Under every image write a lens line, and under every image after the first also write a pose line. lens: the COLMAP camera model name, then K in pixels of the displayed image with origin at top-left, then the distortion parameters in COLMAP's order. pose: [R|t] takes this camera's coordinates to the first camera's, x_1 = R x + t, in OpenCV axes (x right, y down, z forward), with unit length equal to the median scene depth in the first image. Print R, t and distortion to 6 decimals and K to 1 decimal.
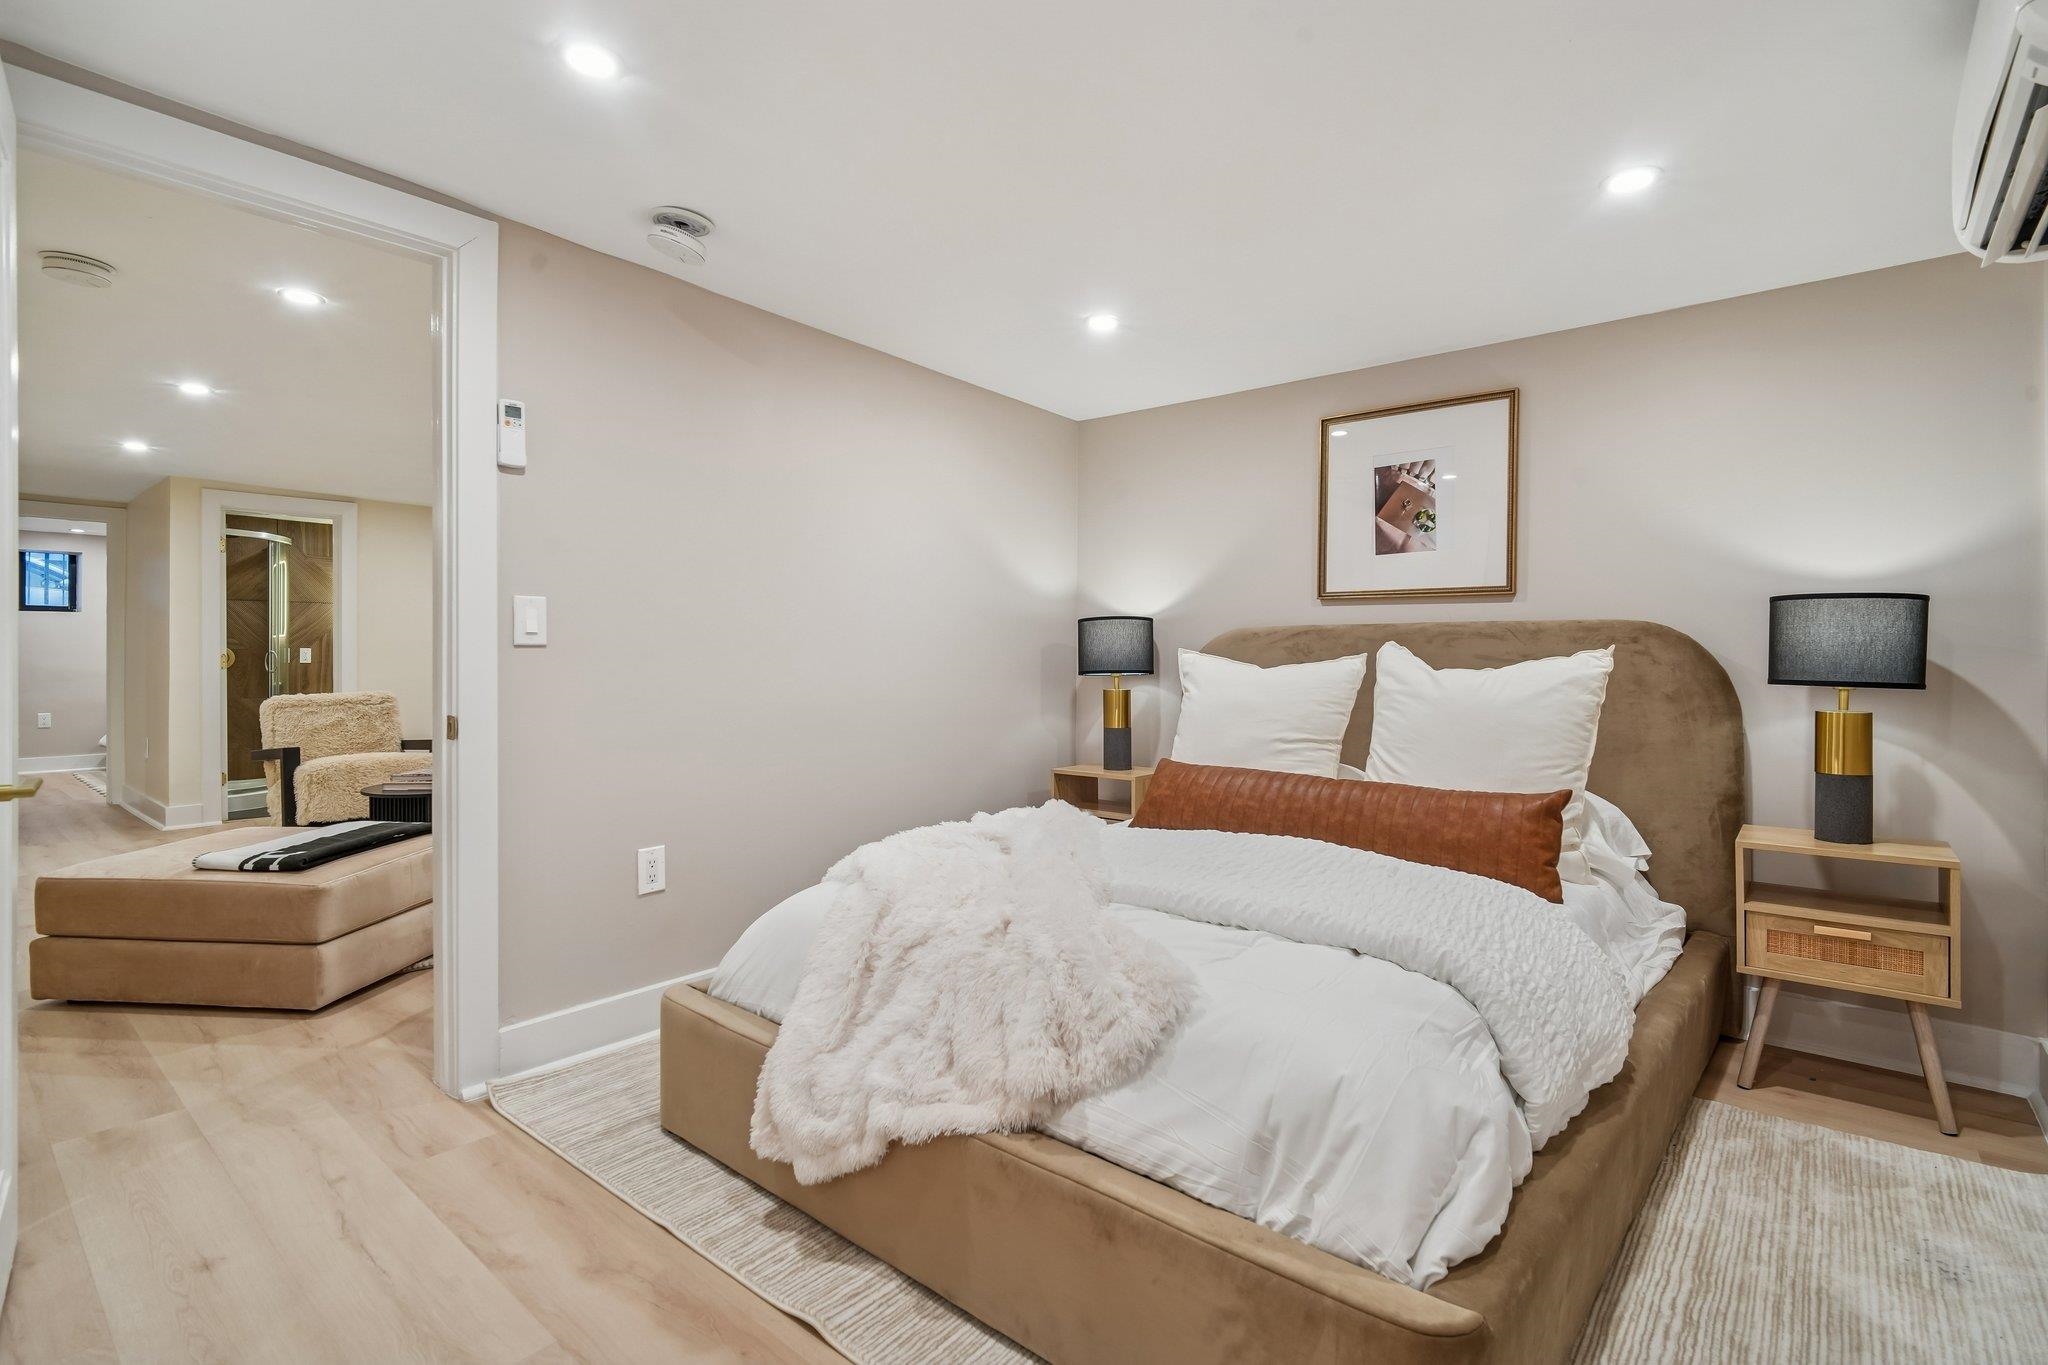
lens RADIAL K [[954.5, 0, 1024.4], [0, 954.5, 664.5], [0, 0, 1]] dist [0.000026, -0.004389]
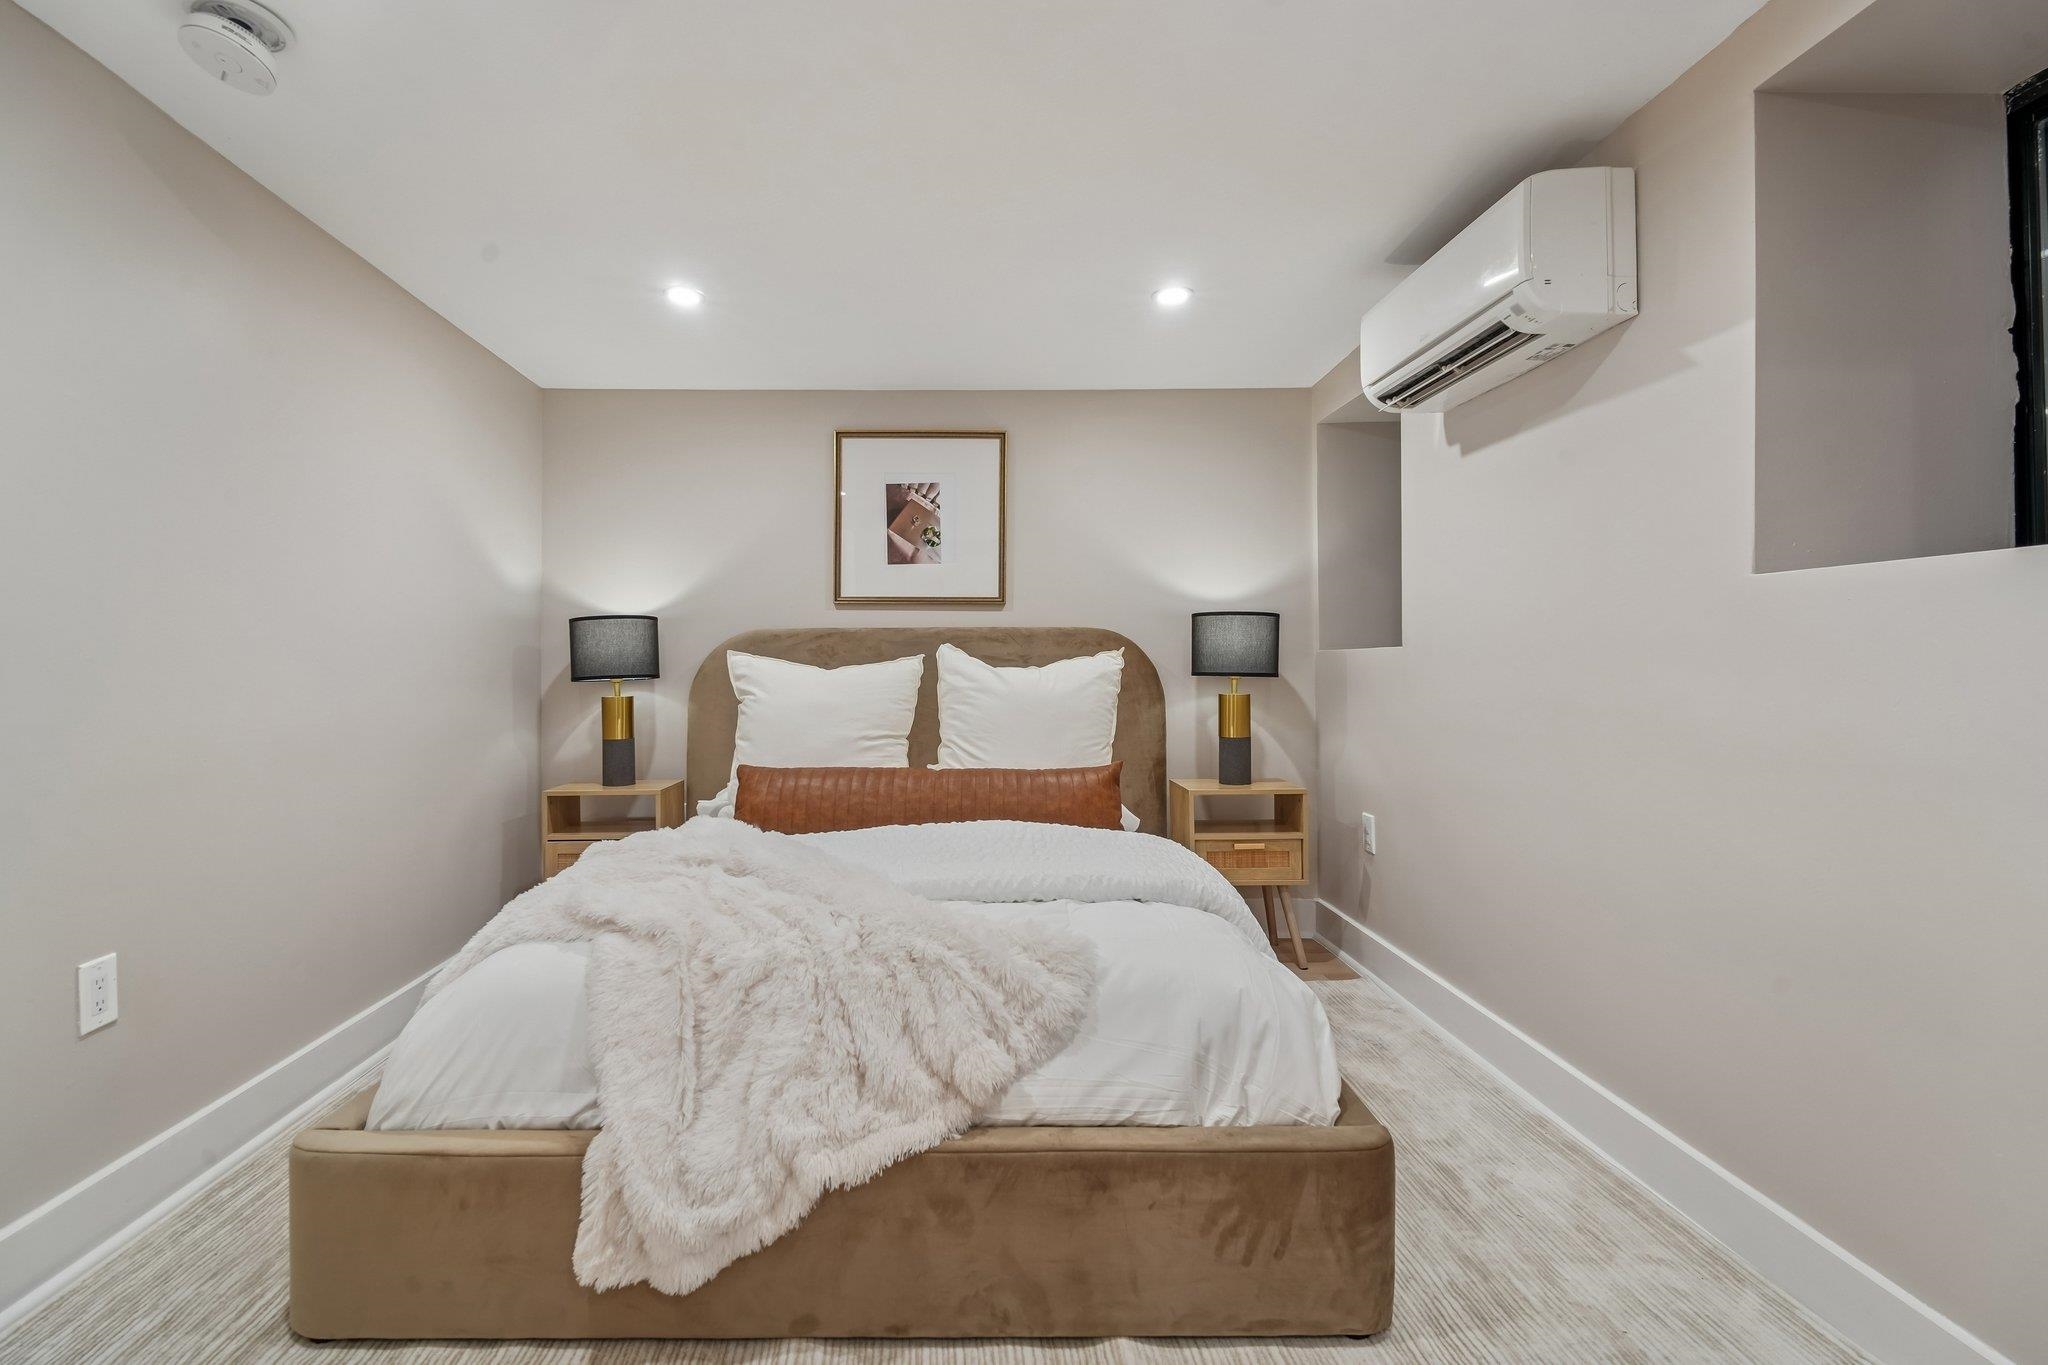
lens RADIAL K [[954.5, 0, 1024.4], [0, 954.5, 664.5], [0, 0, 1]] dist [0.000026, -0.004389]
pose [[0.766043, -0.010417, 0.642704, -0.309846], [0.012530, 0.999921, 0.001272, -0.000229], [-0.642667, 0.007079, 0.766113, 0.099053]]
